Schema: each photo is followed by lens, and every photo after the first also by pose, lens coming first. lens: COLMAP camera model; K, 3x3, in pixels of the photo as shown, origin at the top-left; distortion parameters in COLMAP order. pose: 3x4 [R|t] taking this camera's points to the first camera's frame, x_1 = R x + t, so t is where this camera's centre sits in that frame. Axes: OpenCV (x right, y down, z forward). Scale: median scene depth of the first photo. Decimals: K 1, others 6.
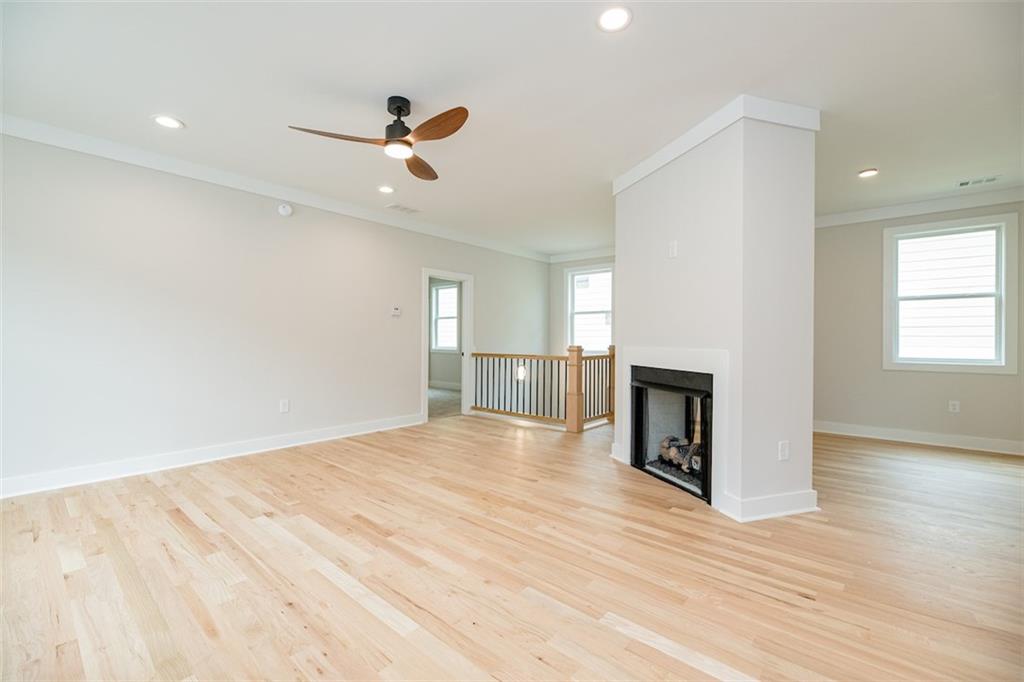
lens RADIAL K [[427.6, 0, 513.9], [0, 427.6, 339.5], [0, 0, 1]] dist [-0.002053, -0.000384]
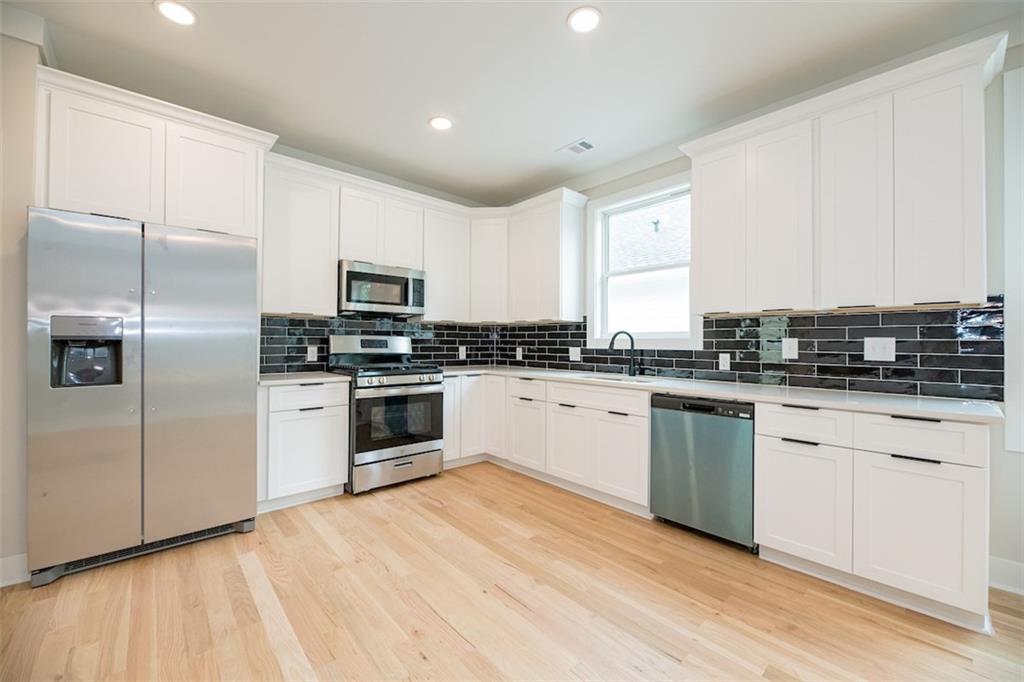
lens RADIAL K [[410.0, 0, 515.6], [0, 410.0, 339.6], [0, 0, 1]] dist [-0.002225, -0.000407]
pose [[-0.991541, -0.010222, 0.129392, -0.131926], [-0.010744, 0.999937, -0.003335, -0.004109], [-0.129350, -0.004697, -0.991588, 0.941199]]
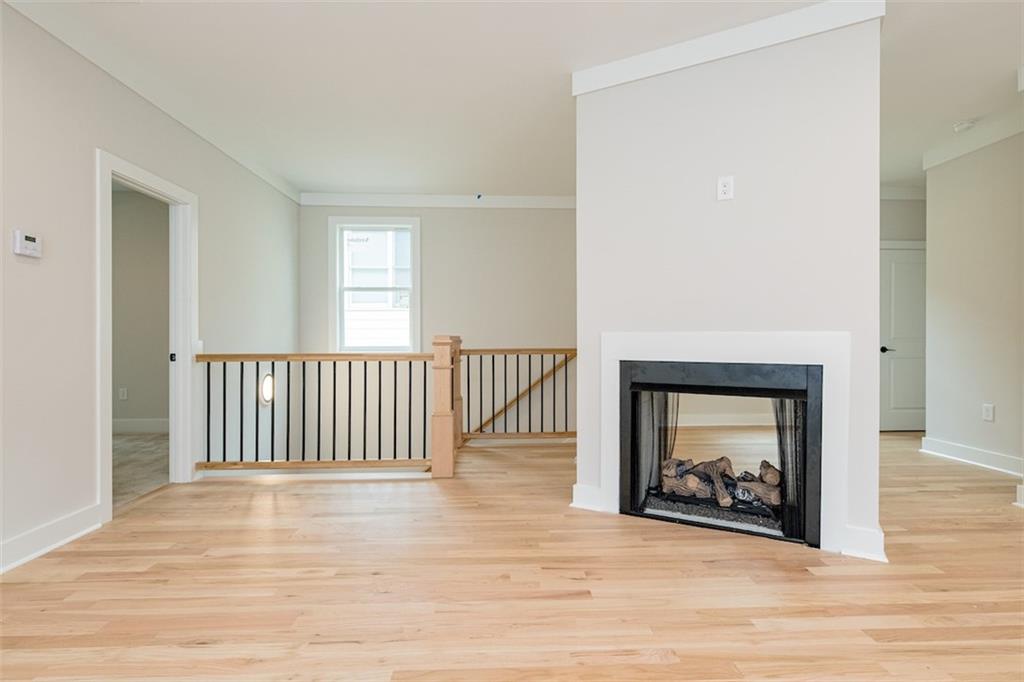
lens RADIAL K [[503.9, 0, 512.0], [0, 503.9, 341.0], [0, 0, 1]] dist [0.001256, -0.000705]
pose [[0.734594, -0.010698, 0.678423, -0.460149], [0.005990, 0.999939, 0.009282, 0.026957], [-0.678481, -0.002754, 0.734613, 0.682545]]
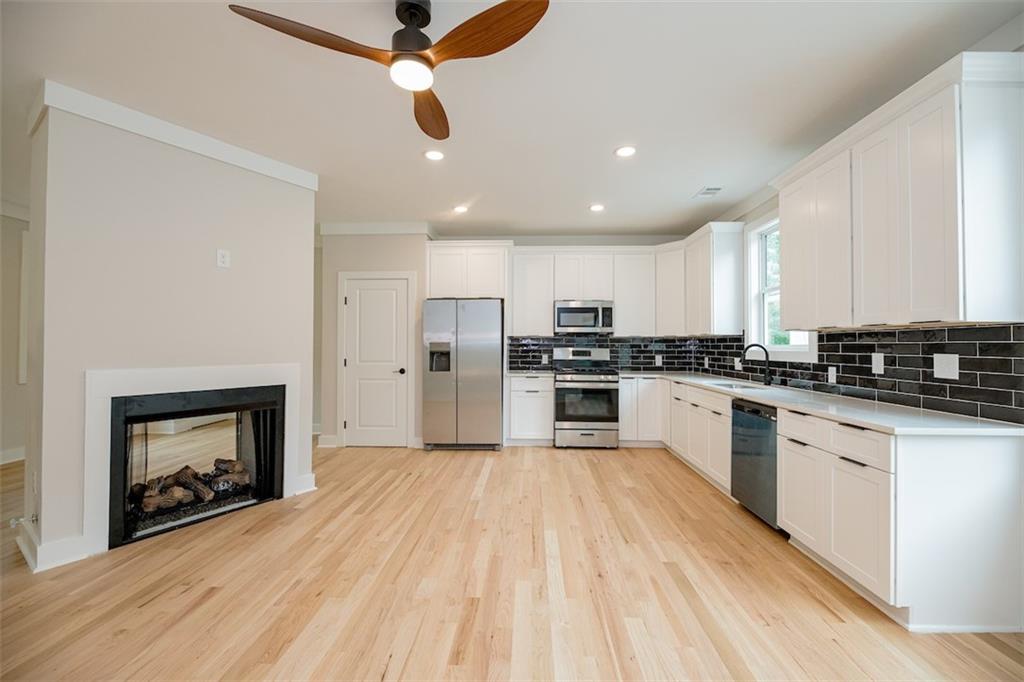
lens RADIAL K [[418.6, 0, 516.2], [0, 418.6, 339.8], [0, 0, 1]] dist [-0.000700, -0.000285]
pose [[-0.622306, 0.004151, 0.782763, -0.775289], [-0.003720, 0.999959, -0.008260, -0.032647], [-0.782765, -0.008052, -0.622265, 1.140098]]
